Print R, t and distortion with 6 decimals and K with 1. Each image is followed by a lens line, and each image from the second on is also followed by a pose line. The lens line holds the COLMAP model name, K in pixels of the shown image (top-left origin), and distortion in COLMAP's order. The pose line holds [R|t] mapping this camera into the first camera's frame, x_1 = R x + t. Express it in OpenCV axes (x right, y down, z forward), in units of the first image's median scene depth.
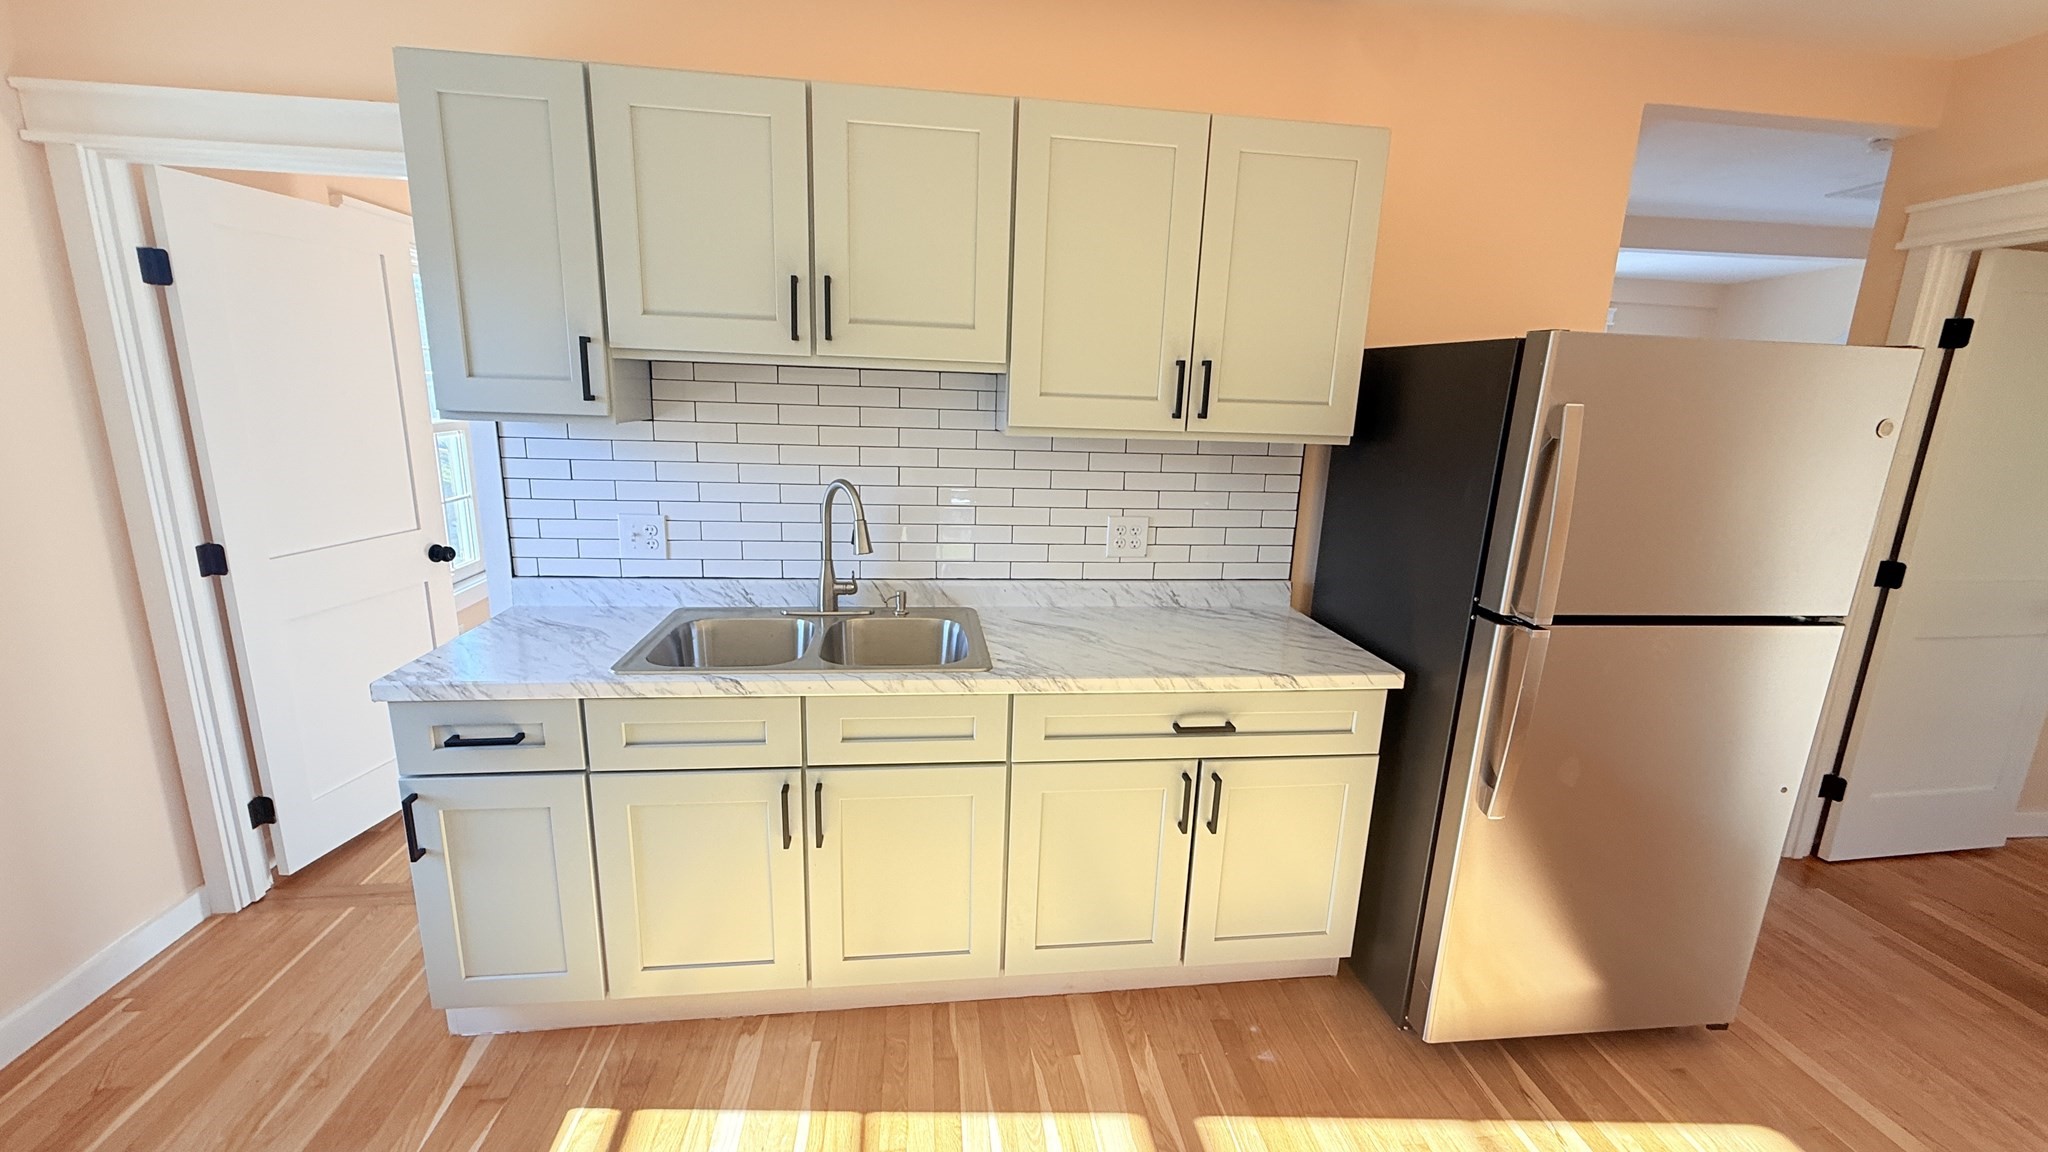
lens RADIAL K [[812.5, 0, 1018.6], [0, 812.5, 578.2], [0, 0, 1]] dist [-0.000984, 0.000192]
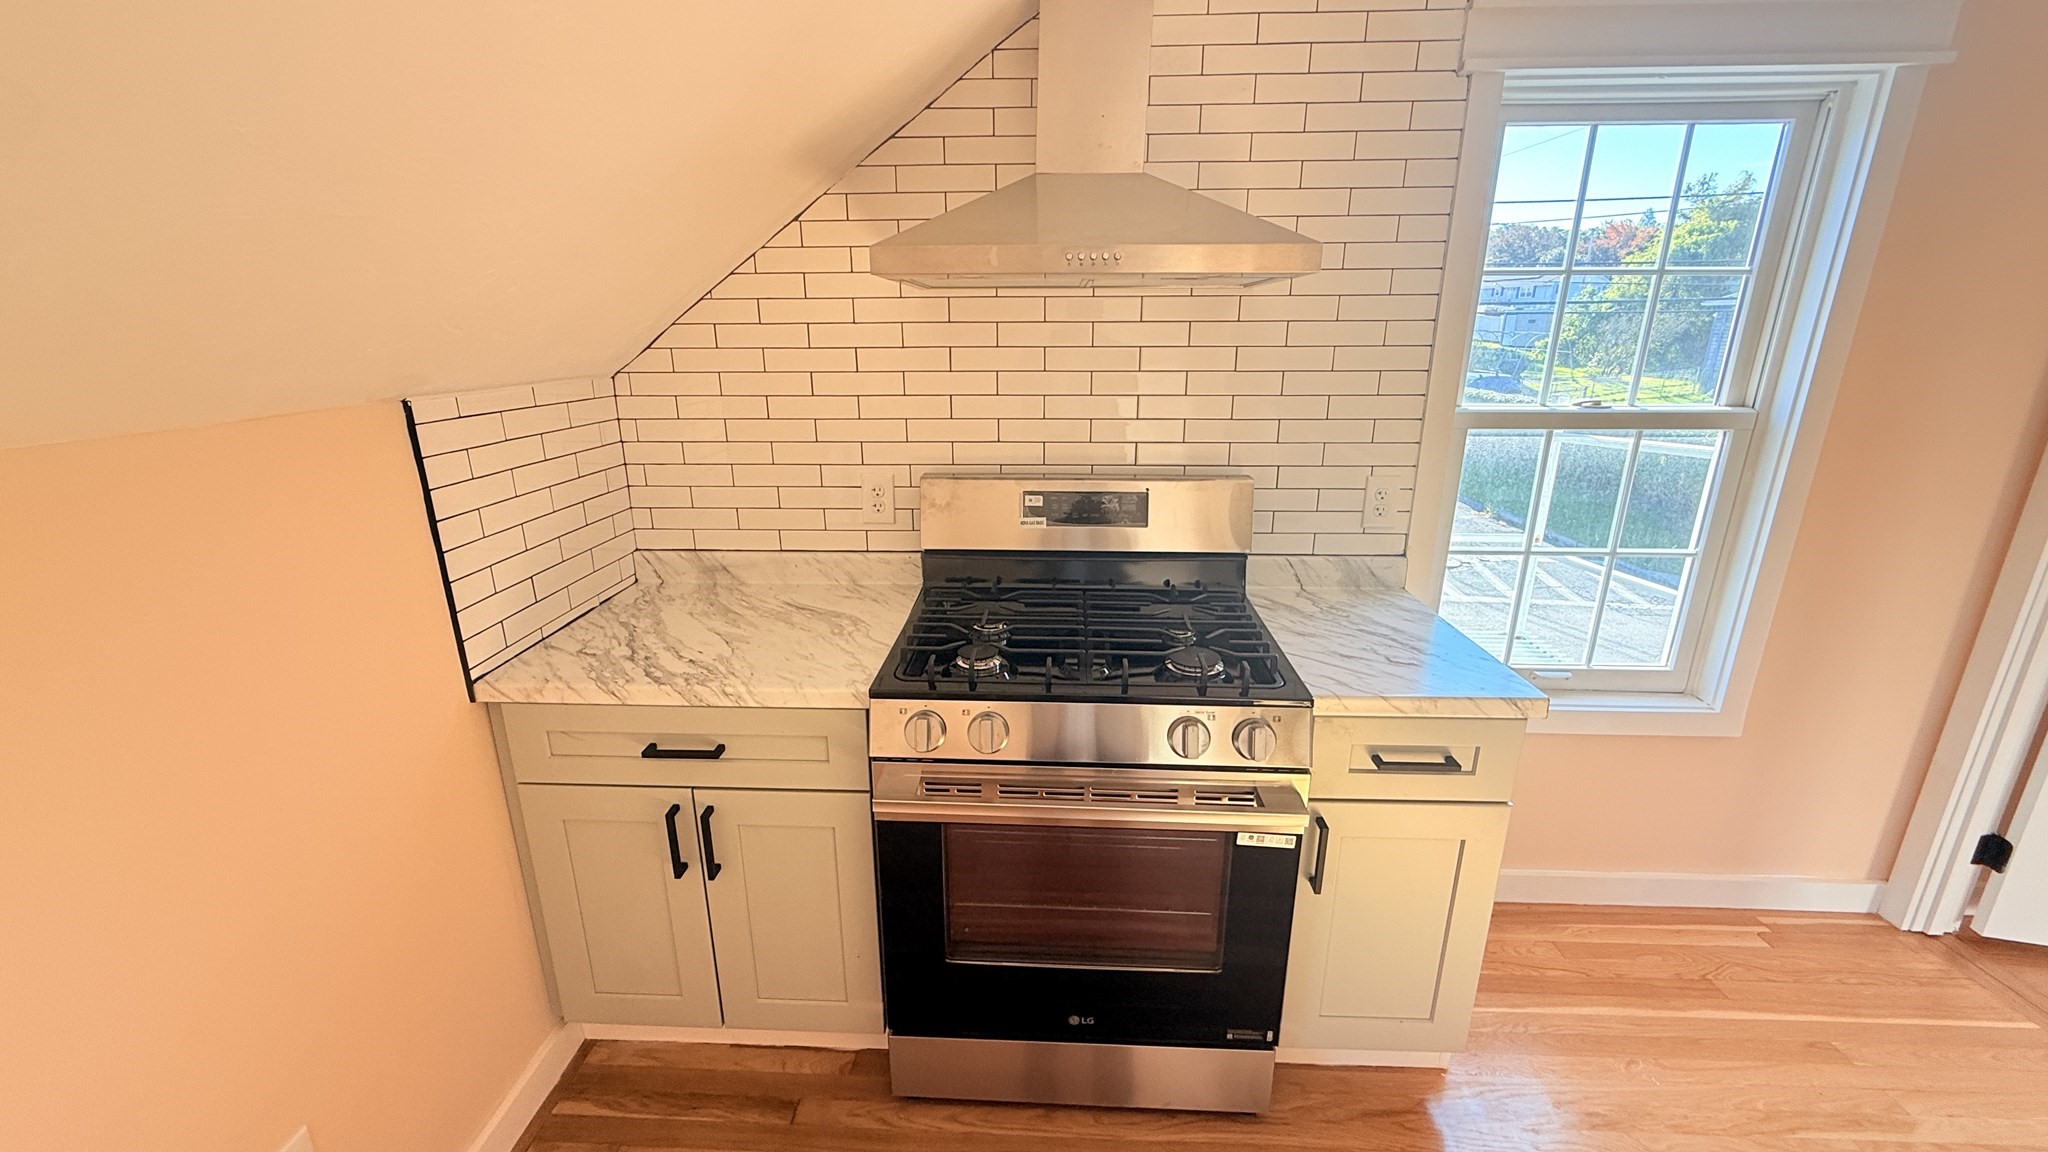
lens RADIAL K [[815.1, 0, 1020.6], [0, 815.1, 577.3], [0, 0, 1]] dist [-0.000771, 0.000539]
pose [[-0.162576, 0.257028, -0.952631, -0.049460], [-0.225368, 0.930281, 0.289459, 0.008359], [0.960614, 0.261752, -0.093315, 0.049624]]
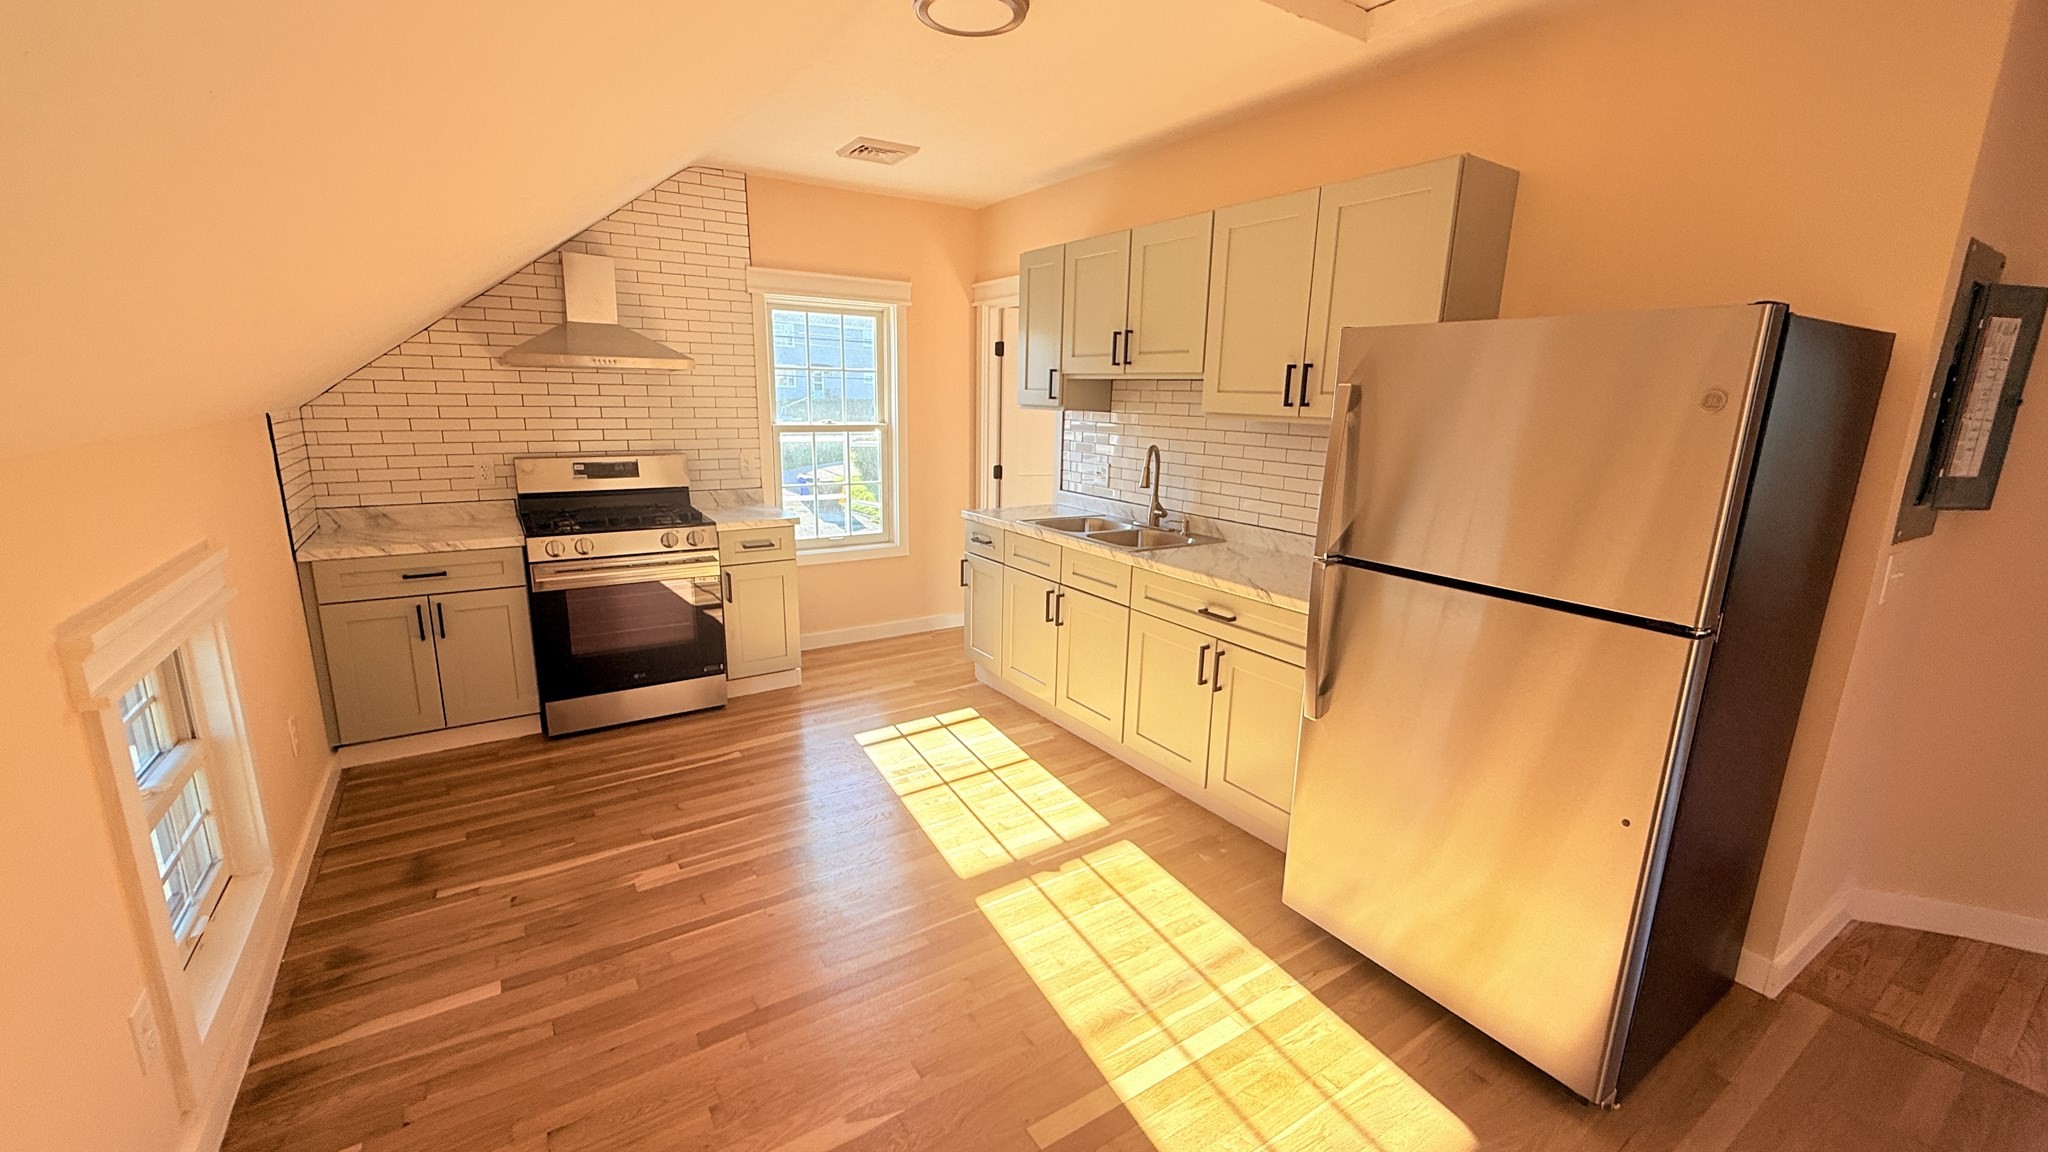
lens RADIAL K [[815.1, 0, 1020.6], [0, 815.1, 577.3], [0, 0, 1]] dist [-0.000771, 0.000539]
pose [[0.445287, 0.174211, -0.878277, 1.337211], [-0.206761, 0.974385, 0.088447, 0.060910], [0.871189, 0.142209, 0.469901, -0.006435]]
